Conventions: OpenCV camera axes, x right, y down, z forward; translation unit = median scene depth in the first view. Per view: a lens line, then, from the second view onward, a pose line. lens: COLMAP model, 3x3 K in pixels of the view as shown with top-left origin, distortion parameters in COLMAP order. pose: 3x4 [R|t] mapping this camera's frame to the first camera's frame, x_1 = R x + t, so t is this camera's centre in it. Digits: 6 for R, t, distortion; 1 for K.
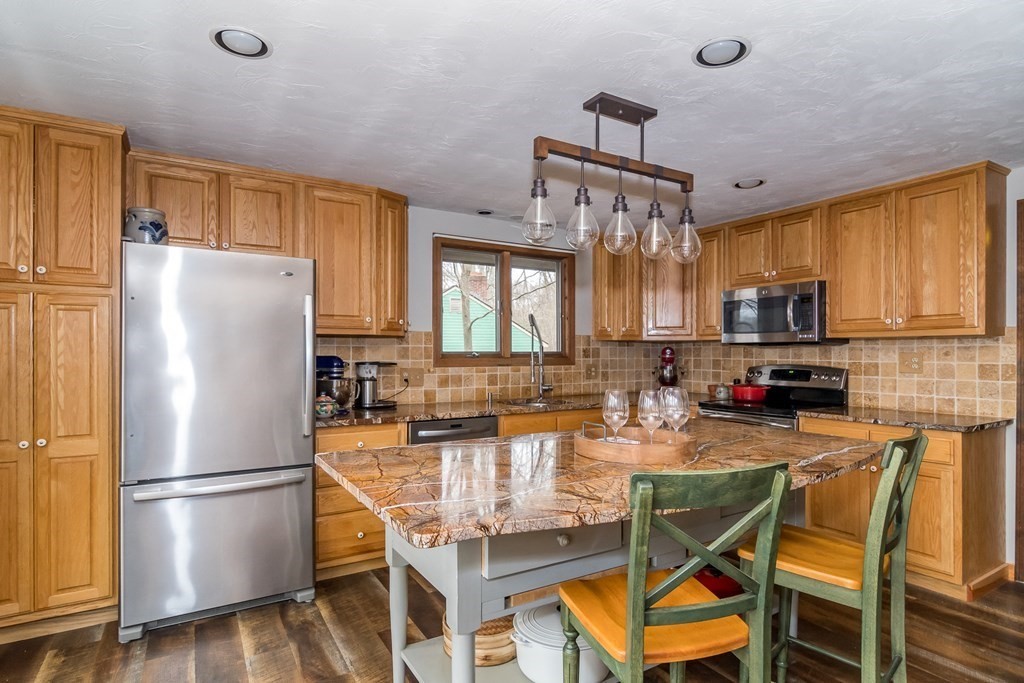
lens RADIAL K [[536.6, 0, 508.1], [0, 536.6, 354.5], [0, 0, 1]] dist [-0.003986, -0.000350]
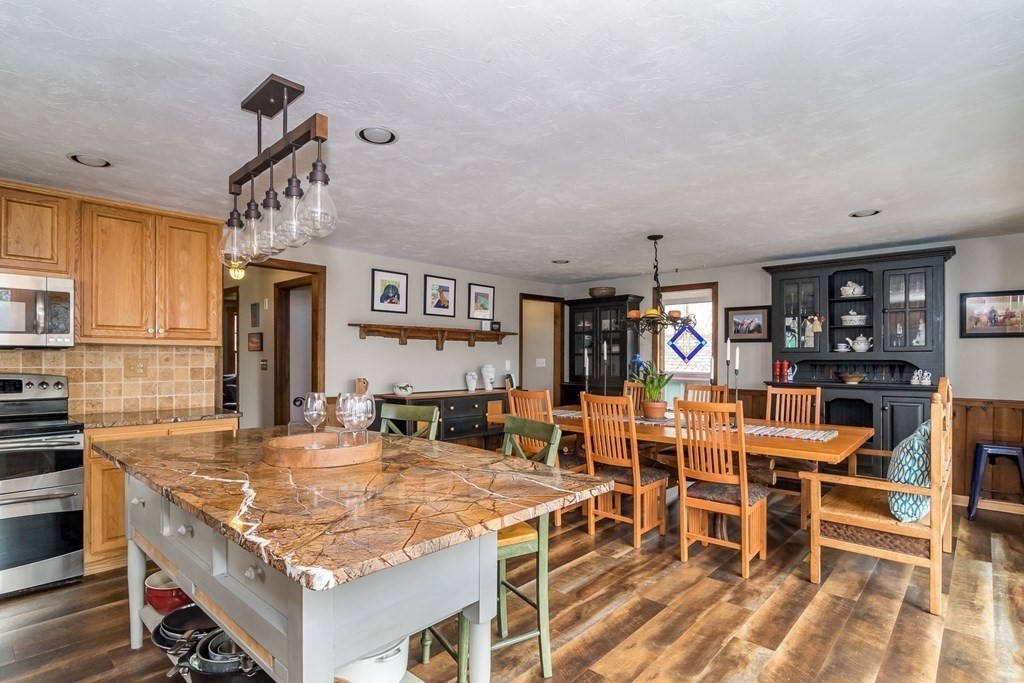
lens RADIAL K [[516.5, 0, 510.0], [0, 516.5, 358.2], [0, 0, 1]] dist [-0.001164, -0.000211]
pose [[-0.277683, -0.000032, 0.960673, -0.480474], [-0.001247, 0.999999, -0.000327, -0.005150], [-0.960672, -0.001289, -0.277683, 0.539956]]
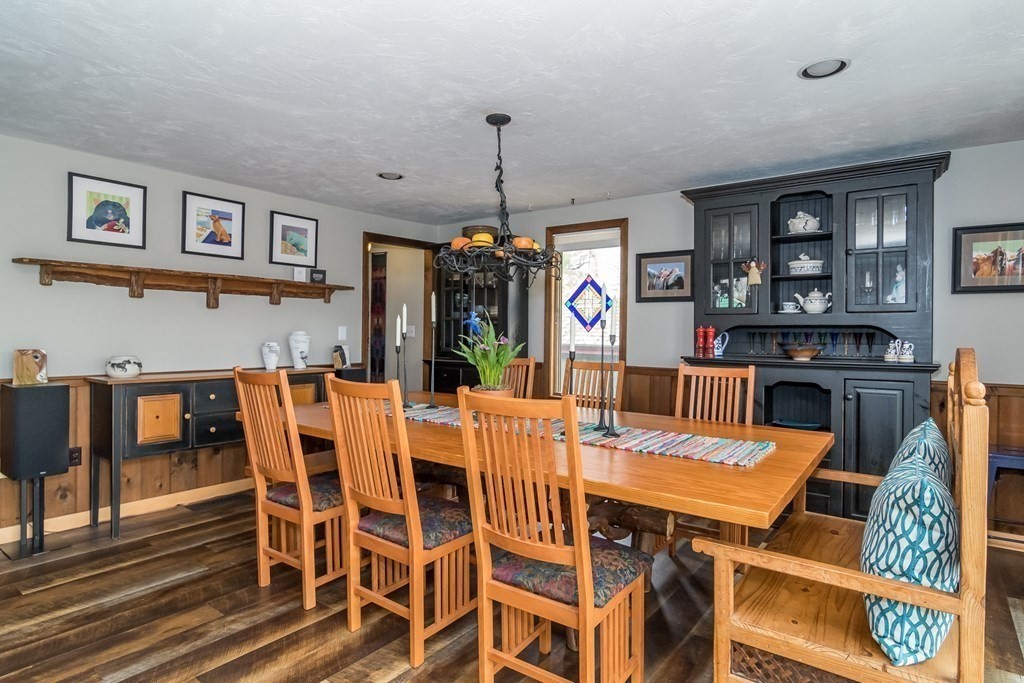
lens RADIAL K [[553.4, 0, 511.4], [0, 553.4, 334.9], [0, 0, 1]] dist [-0.001238, -0.000170]
pose [[-0.366768, -0.006422, 0.930290, -0.156637], [-0.008254, 0.999959, 0.003649, 0.015656], [-0.930276, -0.006340, -0.366806, 0.147034]]
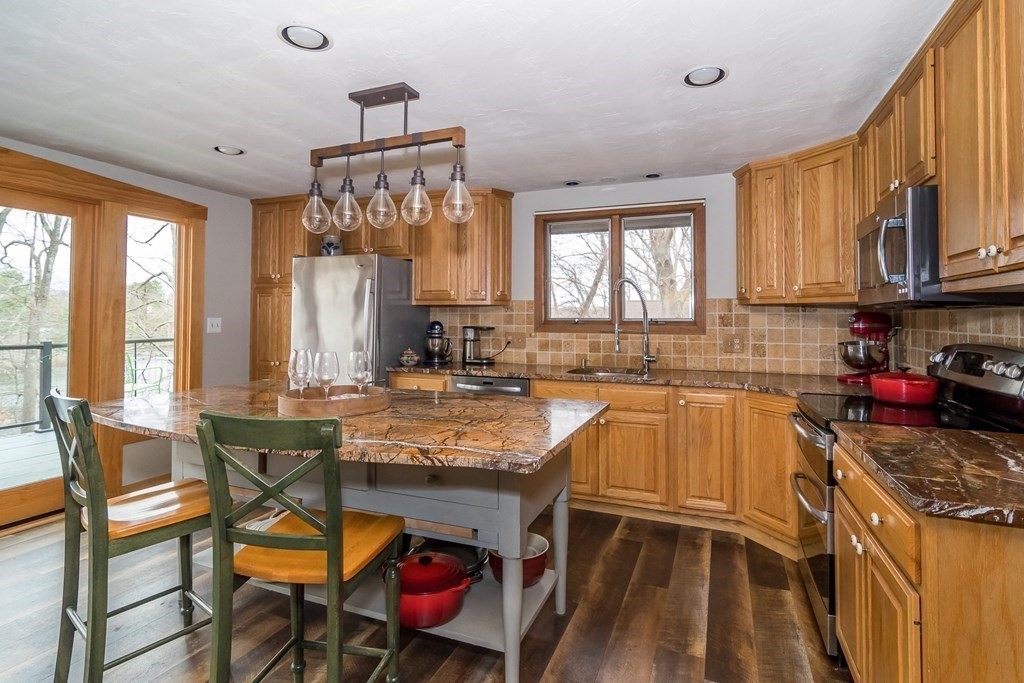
lens RADIAL K [[500.0, 0, 516.1], [0, 500.0, 320.1], [0, 0, 1]] dist [0.002957, 0.000735]
pose [[0.599026, 0.004854, -0.800715, 0.748126], [-0.007197, 0.999974, 0.000679, -0.002105], [0.800697, 0.005356, 0.599046, 0.384476]]
